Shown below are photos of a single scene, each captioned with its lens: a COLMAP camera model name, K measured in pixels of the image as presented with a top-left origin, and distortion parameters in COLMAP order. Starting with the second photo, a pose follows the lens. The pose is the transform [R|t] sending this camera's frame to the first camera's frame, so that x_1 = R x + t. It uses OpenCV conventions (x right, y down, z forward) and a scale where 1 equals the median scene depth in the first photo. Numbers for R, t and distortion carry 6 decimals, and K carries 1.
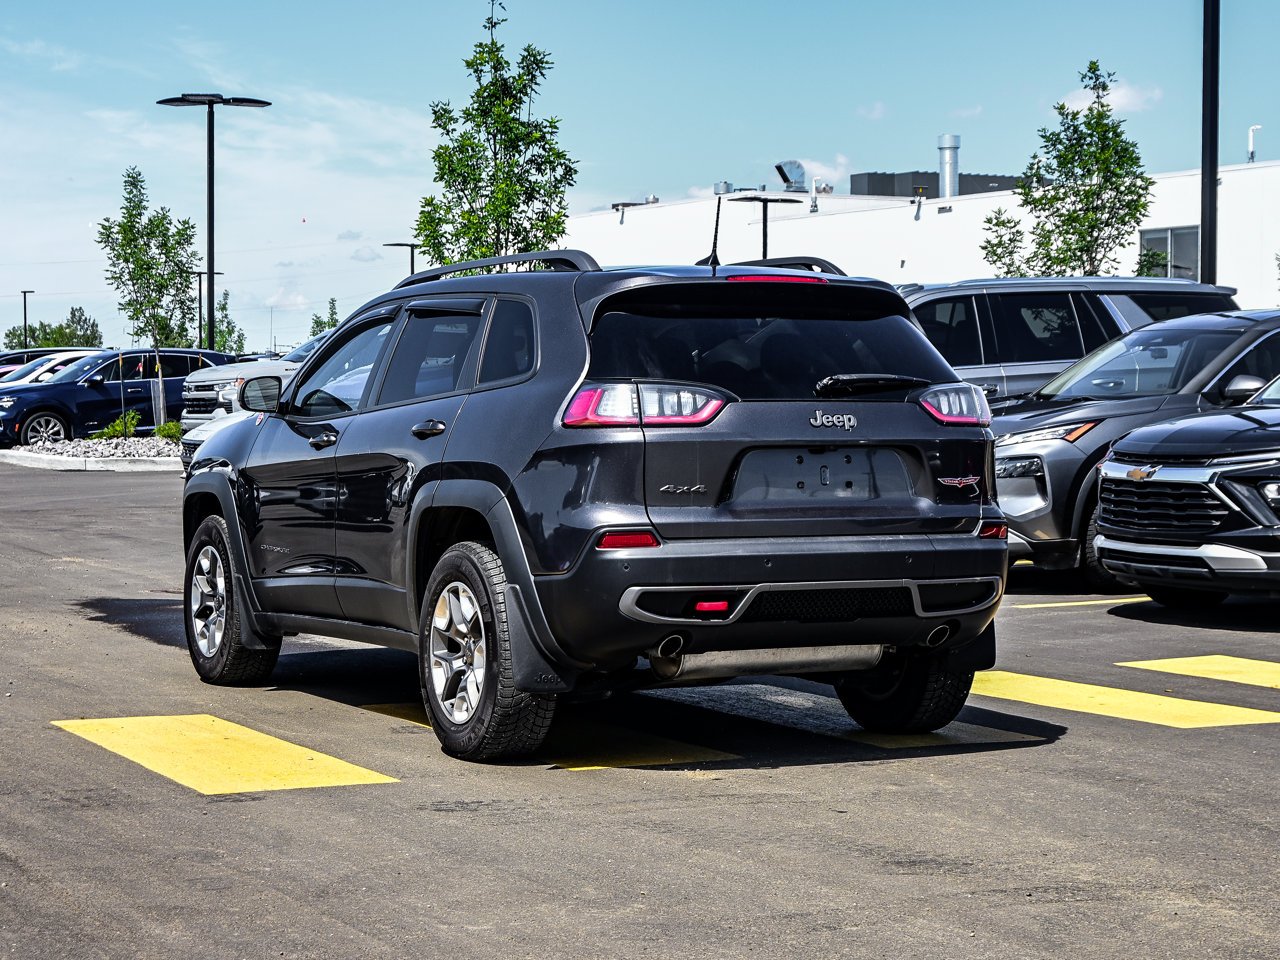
lens RADIAL K [[2745.5, 0, 640.0], [0, 2745.5, 480.0], [0, 0, 1]] dist [-0.037101, -0.011479]
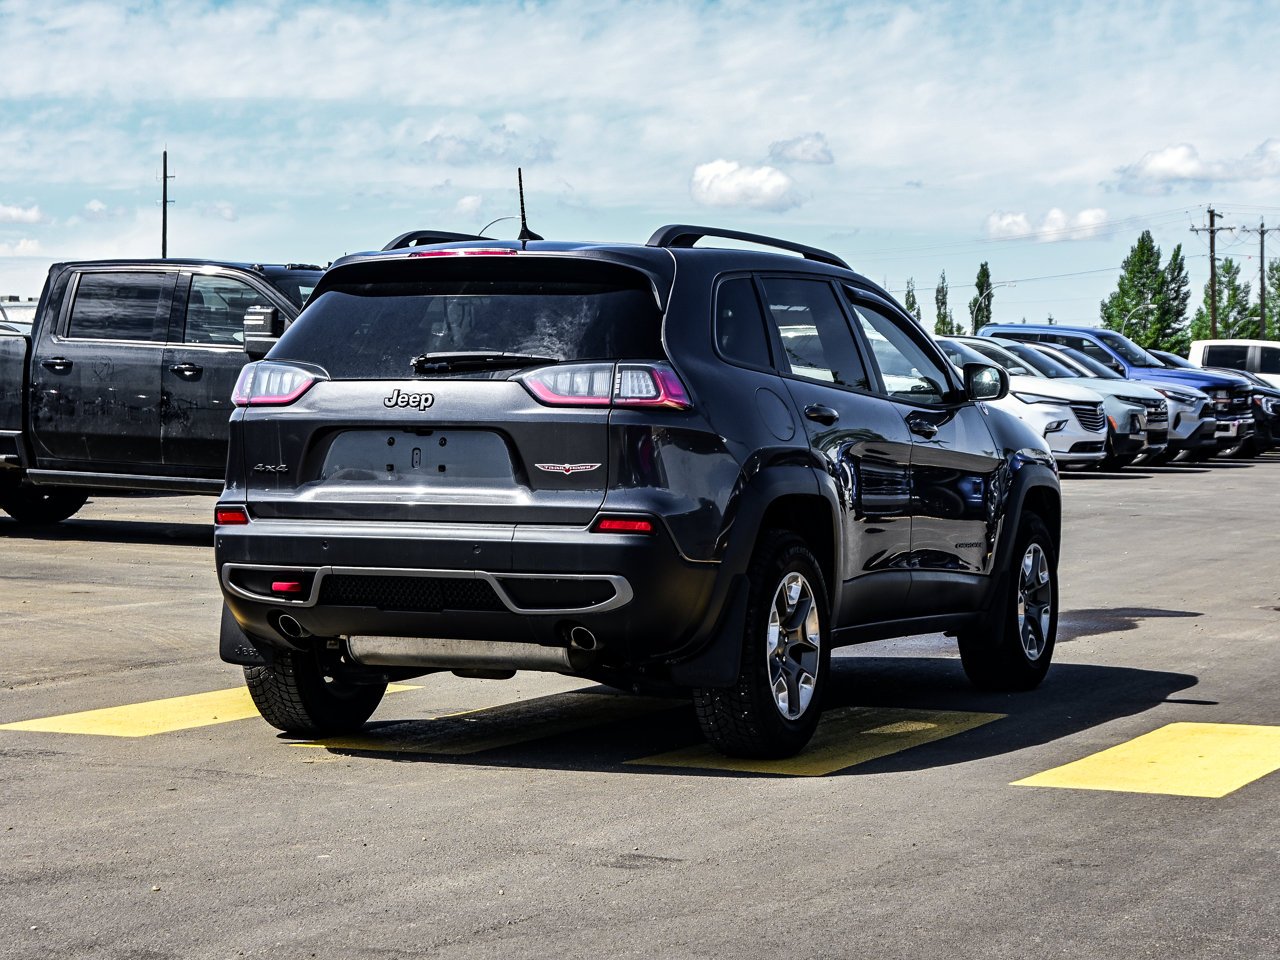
lens RADIAL K [[3133.0, 0, 640.0], [0, 3133.0, 480.0], [0, 0, 1]] dist [-0.231426, -0.031039]
pose [[0.620161, 0.018538, -0.784255, 0.345038], [-0.024528, 0.999690, 0.004235, -0.000202], [0.784091, 0.016610, 0.620424, 0.137571]]
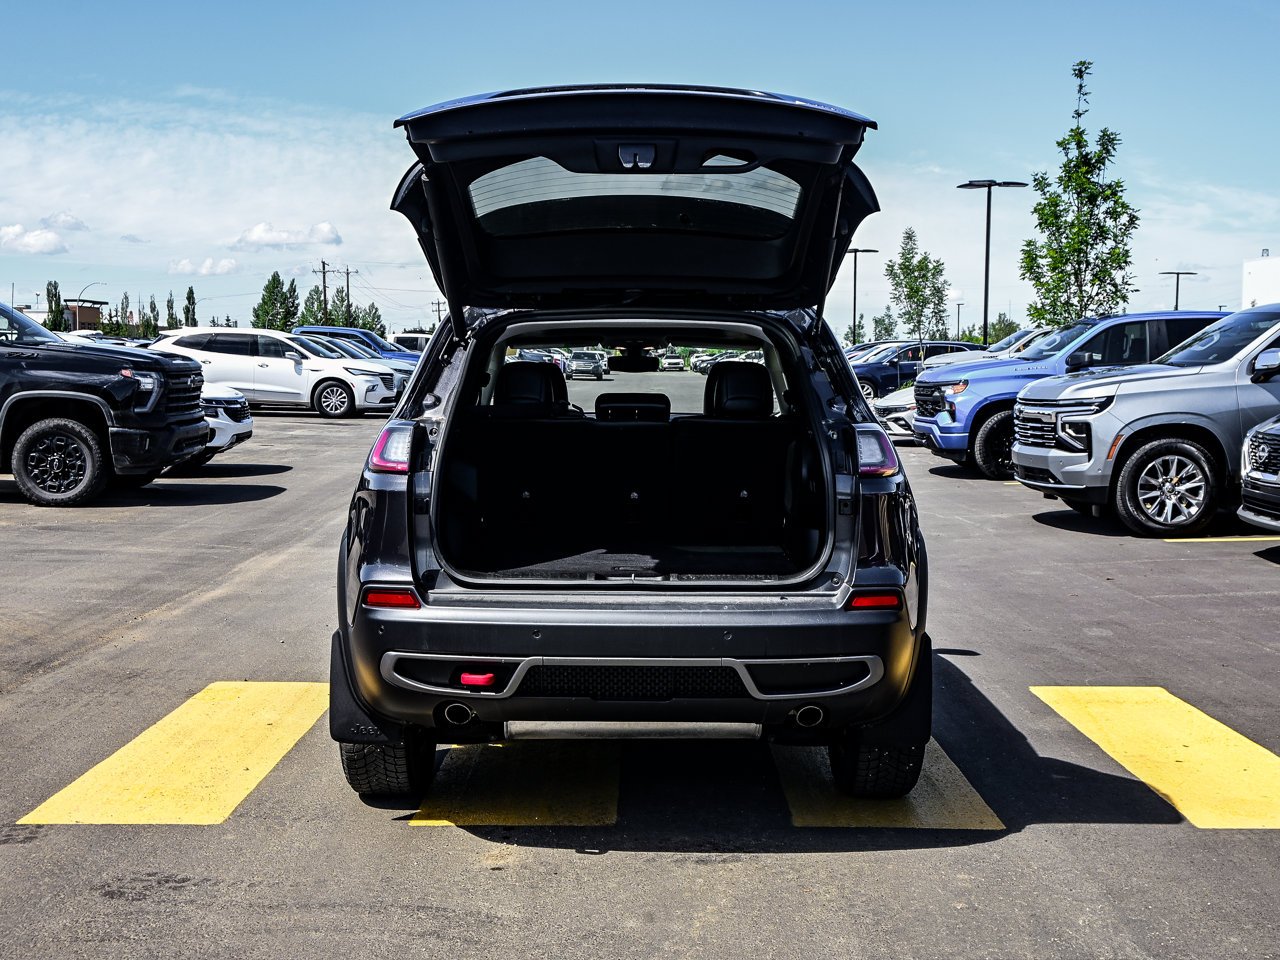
lens RADIAL K [[1490.7, 0, 645.5], [0, 1490.7, 512.7], [0, 0, 1]] dist [-0.032013, -0.017223]
pose [[0.891997, 0.049271, -0.449347, 0.100422], [-0.017159, 0.997016, 0.075262, -0.015570], [0.451715, -0.059423, 0.890181, 0.207594]]
